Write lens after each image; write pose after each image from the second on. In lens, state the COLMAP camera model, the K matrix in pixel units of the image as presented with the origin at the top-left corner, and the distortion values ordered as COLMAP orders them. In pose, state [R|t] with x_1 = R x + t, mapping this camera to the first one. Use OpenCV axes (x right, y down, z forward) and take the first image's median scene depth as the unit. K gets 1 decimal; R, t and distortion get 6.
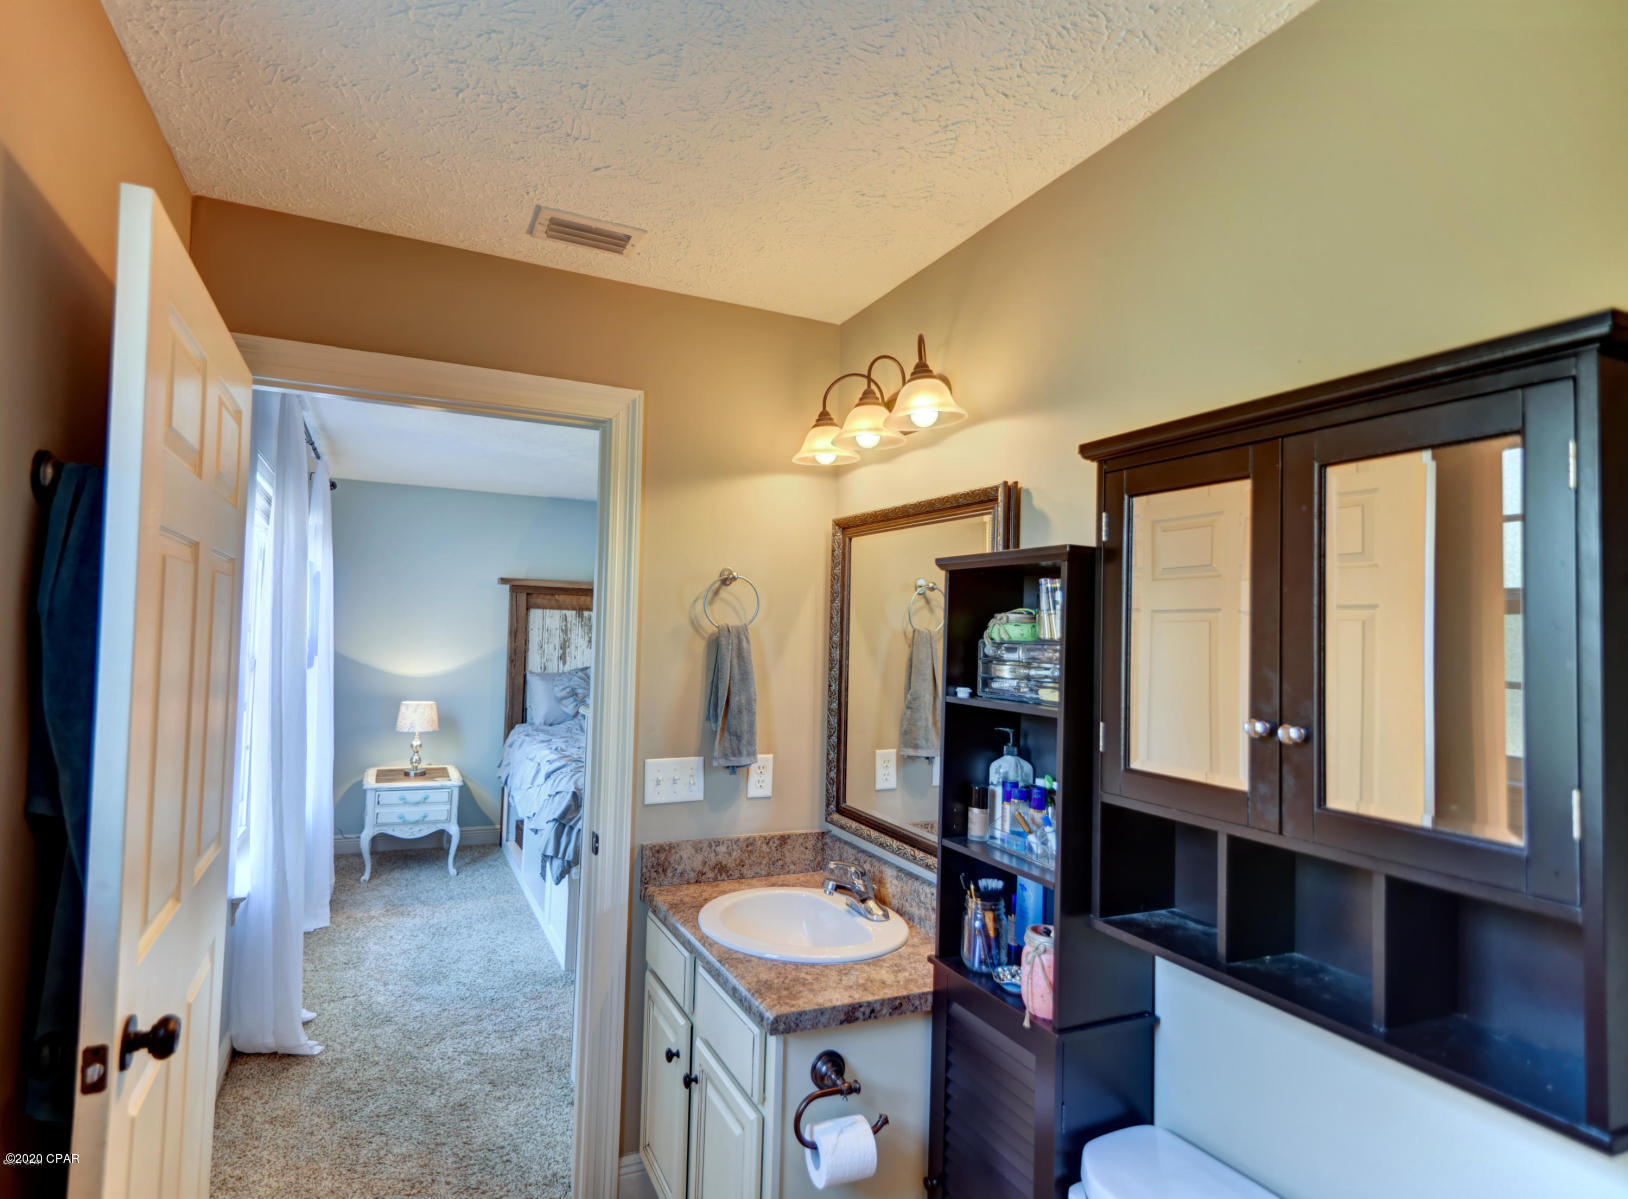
lens RADIAL K [[846.4, 0, 814.0], [0, 846.4, 599.5], [0, 0, 1]] dist [0.000220, 0.000035]
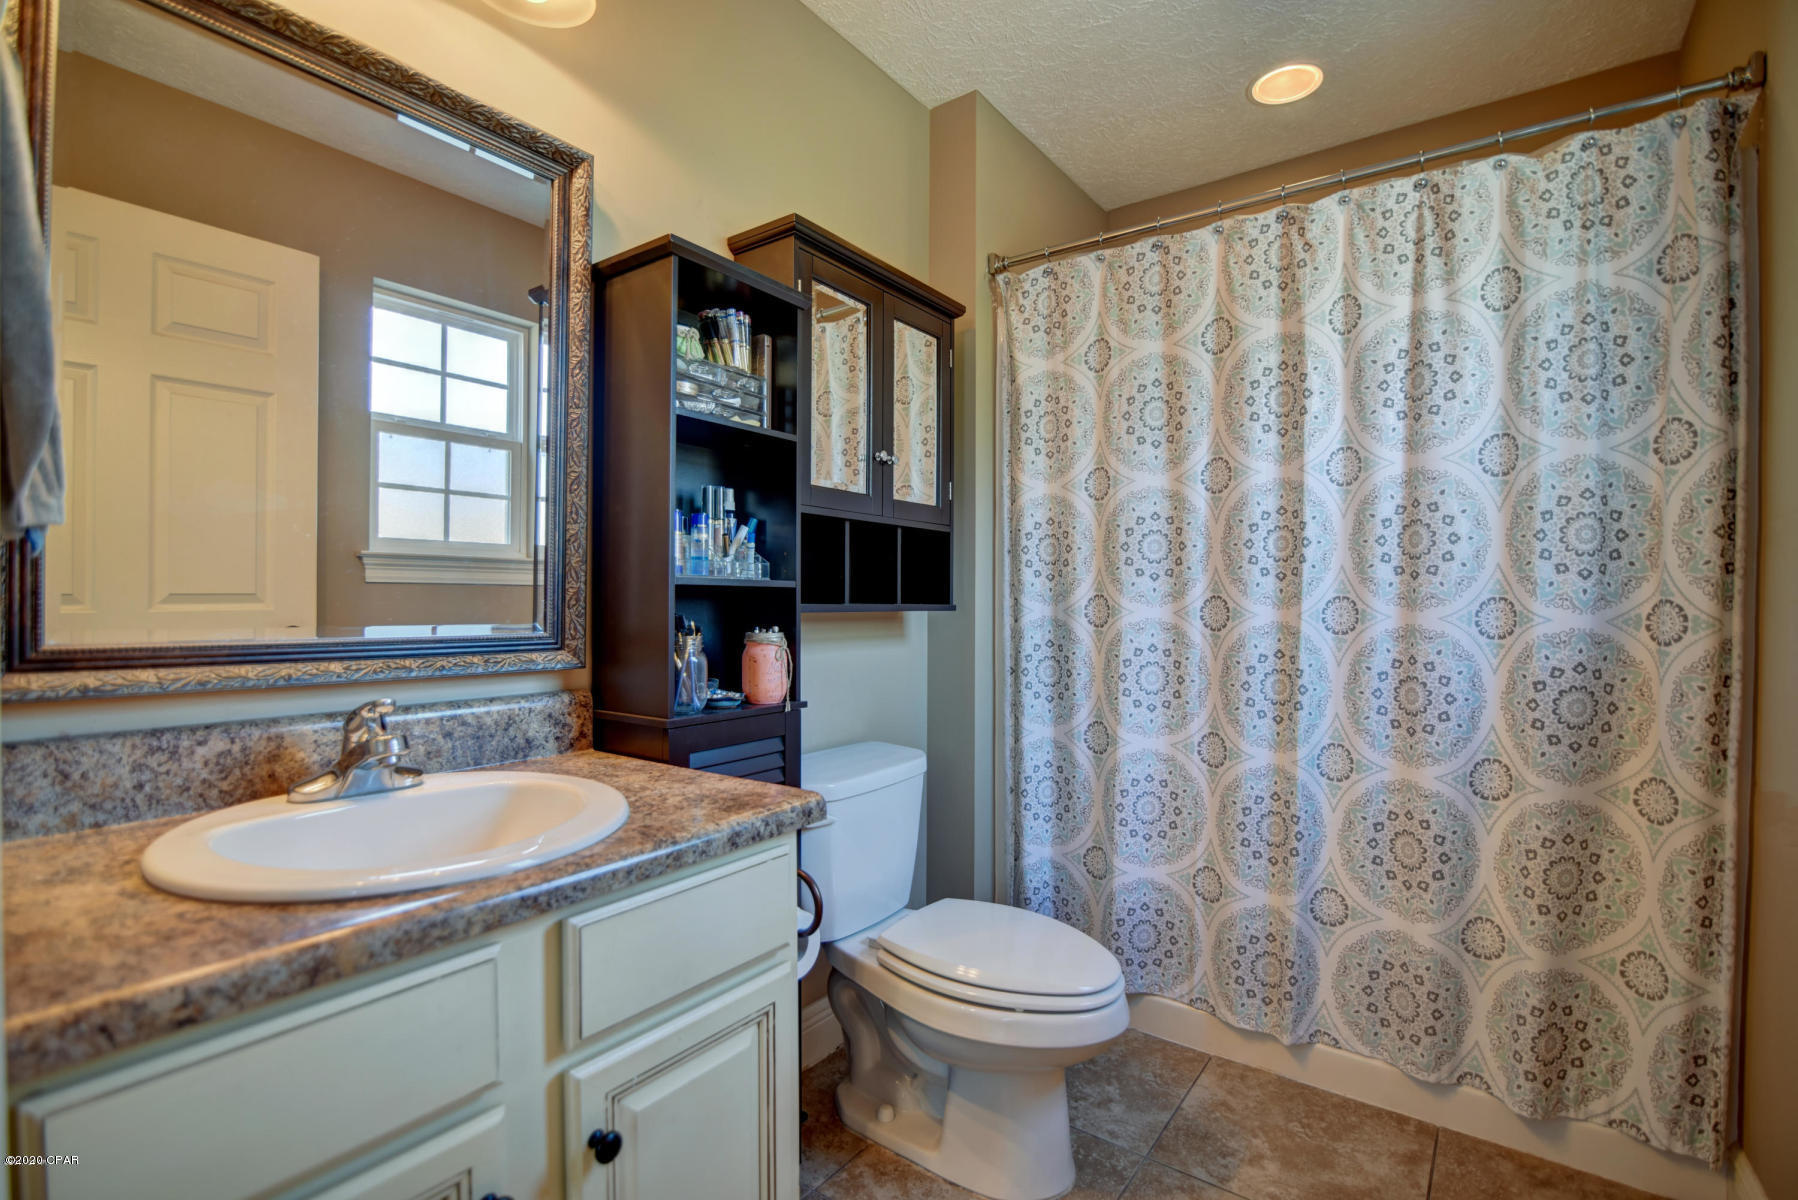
lens RADIAL K [[824.5, 0, 899.0], [0, 824.5, 600.0], [0, 0, 1]] dist [-0.017235, -0.000883]
pose [[-0.446988, -0.028829, 0.894075, -0.833859], [-0.048132, 0.998808, 0.008143, 0.359897], [-0.893244, -0.039394, -0.447843, 1.441523]]
